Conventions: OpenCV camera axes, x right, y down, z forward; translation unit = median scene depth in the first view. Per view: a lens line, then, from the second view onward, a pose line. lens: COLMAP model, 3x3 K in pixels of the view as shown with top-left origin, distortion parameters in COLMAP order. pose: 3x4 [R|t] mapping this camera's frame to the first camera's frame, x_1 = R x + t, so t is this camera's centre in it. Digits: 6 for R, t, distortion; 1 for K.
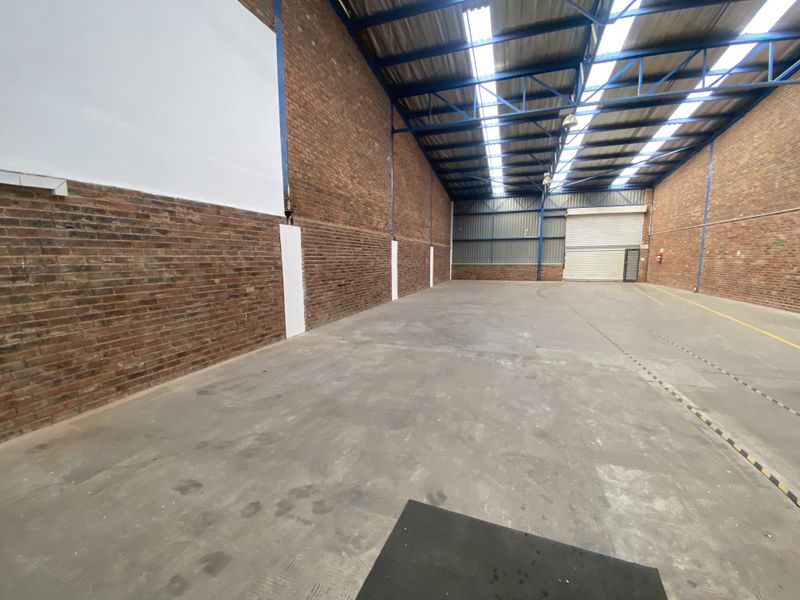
lens RADIAL K [[323.5, 0, 398.0], [0, 323.5, 298.8], [0, 0, 1]] dist [0.021682, -0.020337]
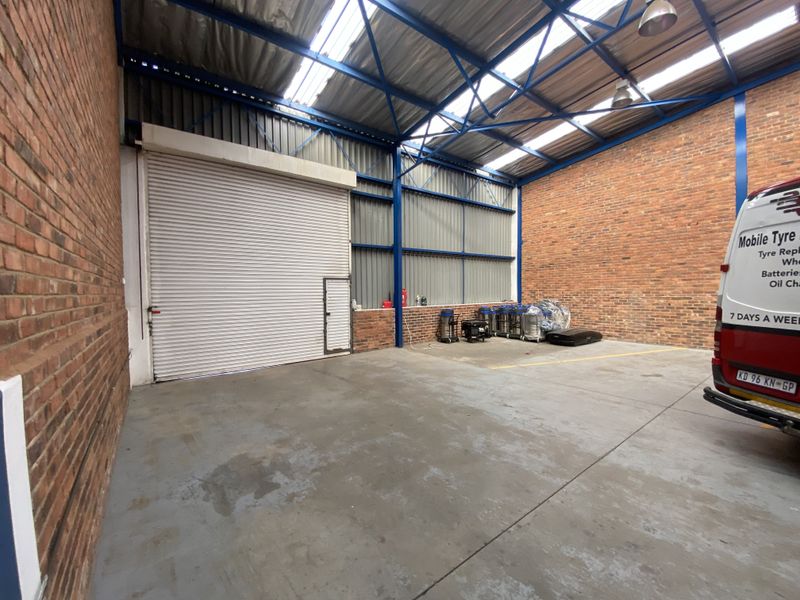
lens RADIAL K [[323.5, 0, 398.0], [0, 323.5, 298.8], [0, 0, 1]] dist [0.021682, -0.020337]
pose [[0.556494, -0.024044, 0.830504, 0.203774], [0.113980, 0.992340, -0.047645, -0.247384], [-0.822996, 0.121175, 0.554972, 1.885139]]
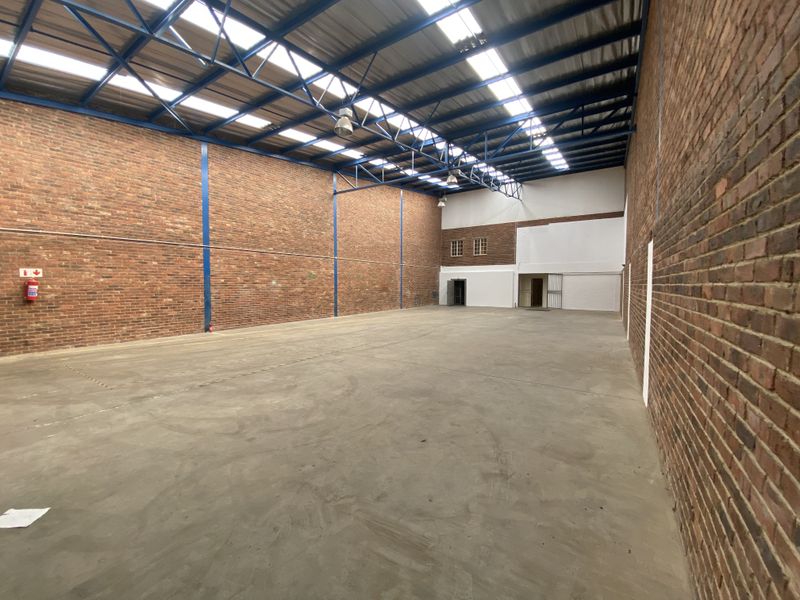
lens RADIAL K [[323.5, 0, 398.0], [0, 323.5, 298.8], [0, 0, 1]] dist [0.021682, -0.020337]
pose [[-0.972217, -0.005905, 0.234009, 0.481650], [0.033938, 0.985564, 0.165868, -0.341072], [-0.231610, 0.169201, -0.957981, 2.635826]]
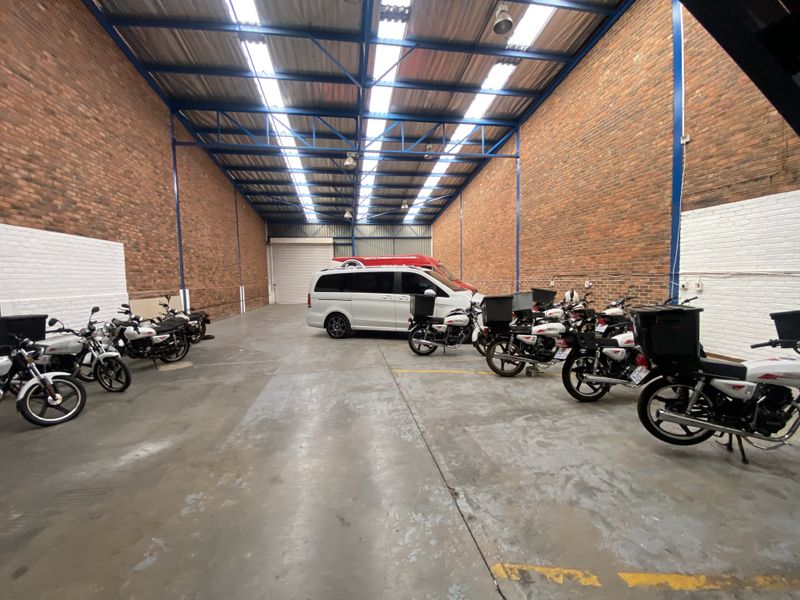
lens RADIAL K [[323.5, 0, 398.0], [0, 323.5, 298.8], [0, 0, 1]] dist [0.021682, -0.020337]
pose [[0.876295, -0.045439, 0.479628, 0.101177], [0.080254, 0.995400, -0.052323, 0.008332], [-0.475044, 0.084343, 0.875910, -0.047898]]
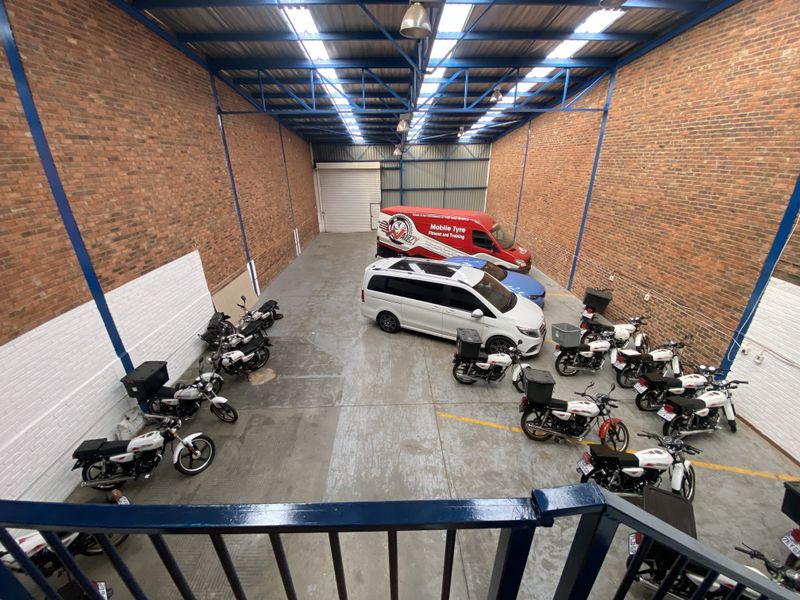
lens RADIAL K [[323.5, 0, 398.0], [0, 323.5, 298.8], [0, 0, 1]] dist [0.021682, -0.020337]
pose [[0.934464, -0.144104, 0.325594, 0.097775], [0.050372, 0.958747, 0.279762, -0.351034], [-0.352477, -0.245026, 0.903173, -0.057103]]
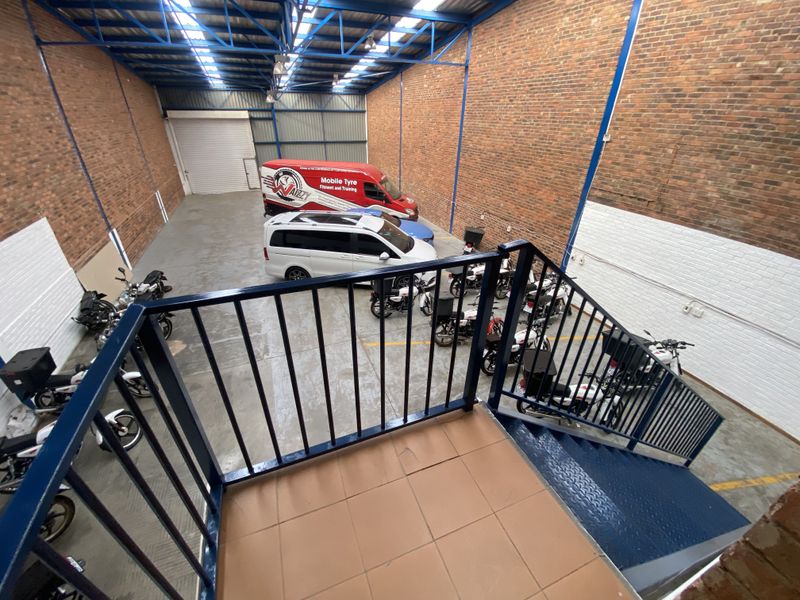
lens RADIAL K [[325.4, 0, 396.1], [0, 325.4, 297.4], [0, 0, 1]] dist [0.021559, -0.019428]
pose [[0.754964, -0.309702, 0.578026, 0.003378], [0.067977, 0.913663, 0.400749, -0.330192], [-0.652233, -0.263259, 0.710835, -0.101955]]
